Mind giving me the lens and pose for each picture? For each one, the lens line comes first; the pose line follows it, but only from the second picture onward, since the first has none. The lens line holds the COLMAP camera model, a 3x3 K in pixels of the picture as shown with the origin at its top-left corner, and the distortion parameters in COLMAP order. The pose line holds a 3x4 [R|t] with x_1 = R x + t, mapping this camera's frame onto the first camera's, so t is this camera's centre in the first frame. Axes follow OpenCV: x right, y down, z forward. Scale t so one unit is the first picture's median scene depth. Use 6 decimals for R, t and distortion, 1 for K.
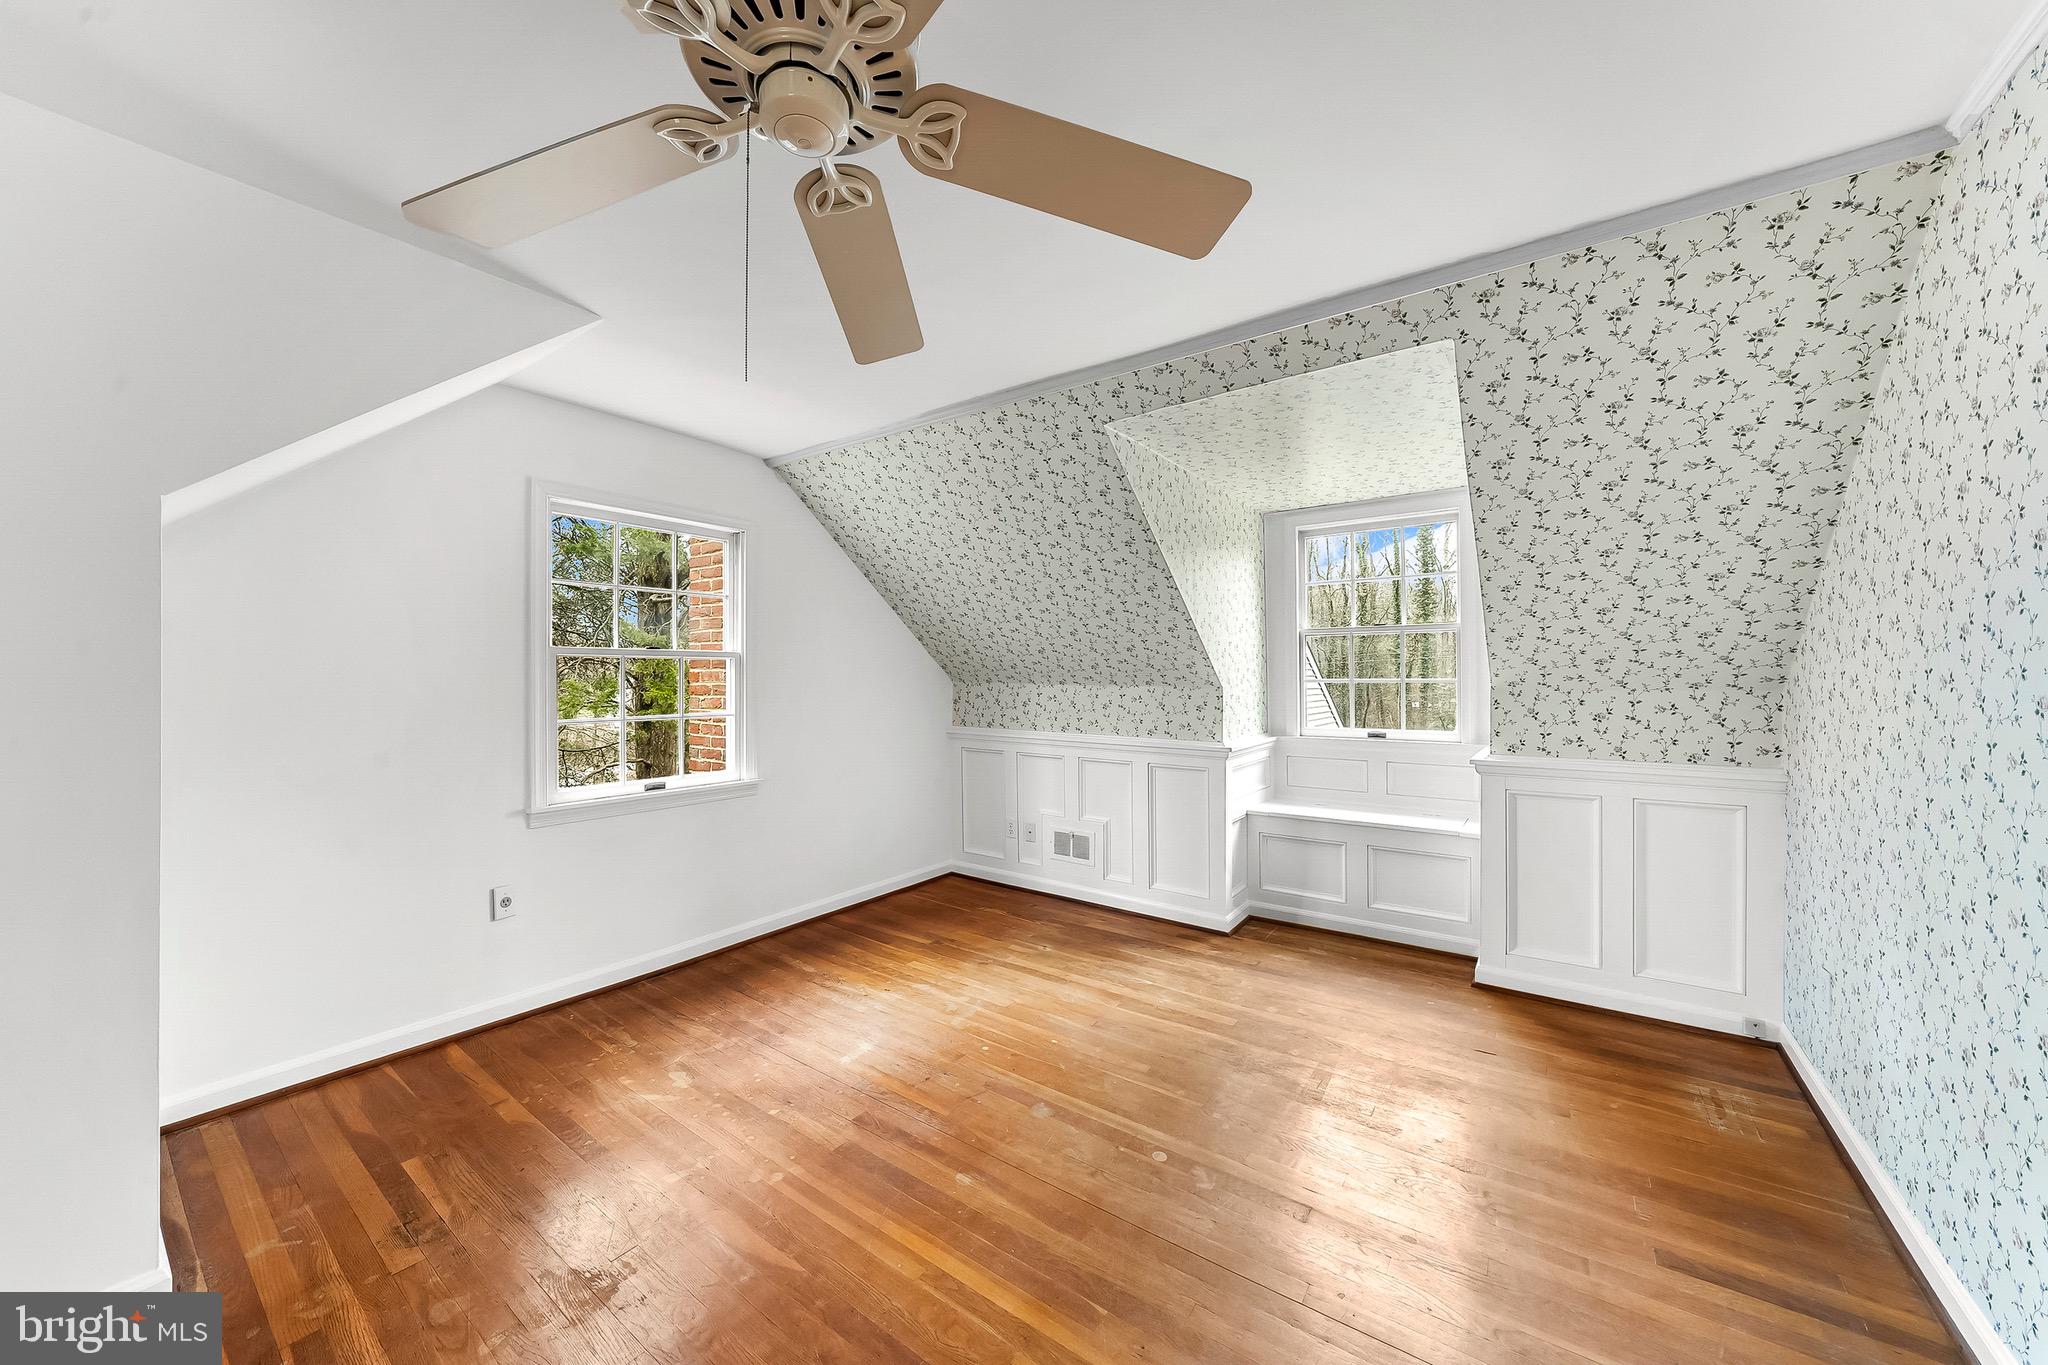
lens RADIAL K [[723.9, 0, 1022.6], [0, 723.9, 669.6], [0, 0, 1]] dist [-0.016470, 0.000035]
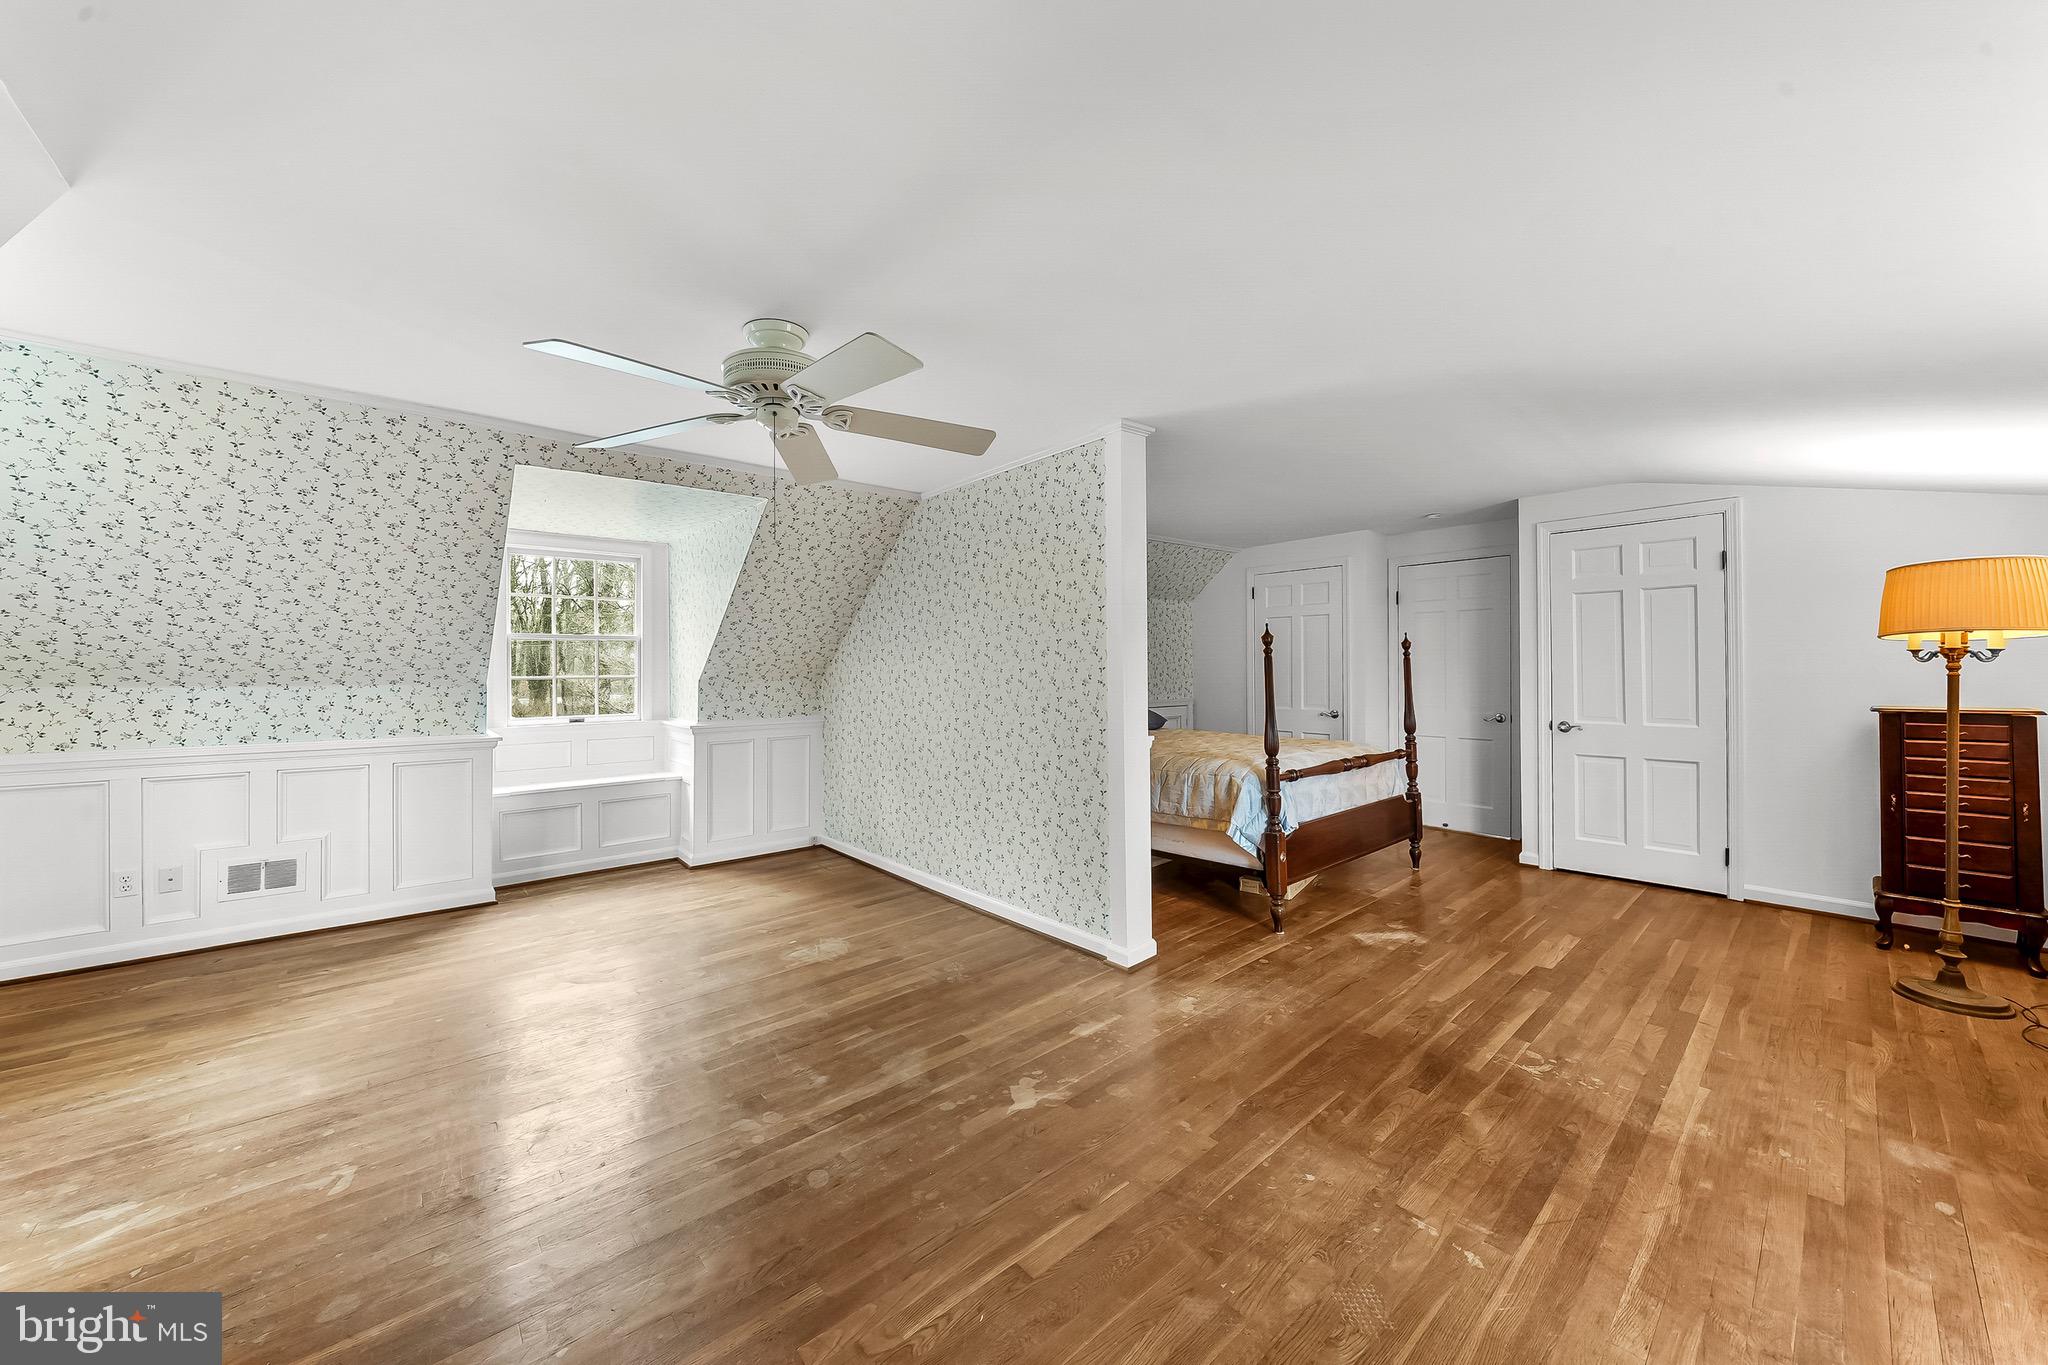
lens RADIAL K [[723.9, 0, 1022.6], [0, 723.9, 669.6], [0, 0, 1]] dist [-0.016470, 0.000035]
pose [[0.233056, 0.000325, 0.972463, -0.657333], [-0.002736, 0.999996, 0.000321, -0.001435], [-0.972459, -0.002735, 0.233056, -0.071770]]
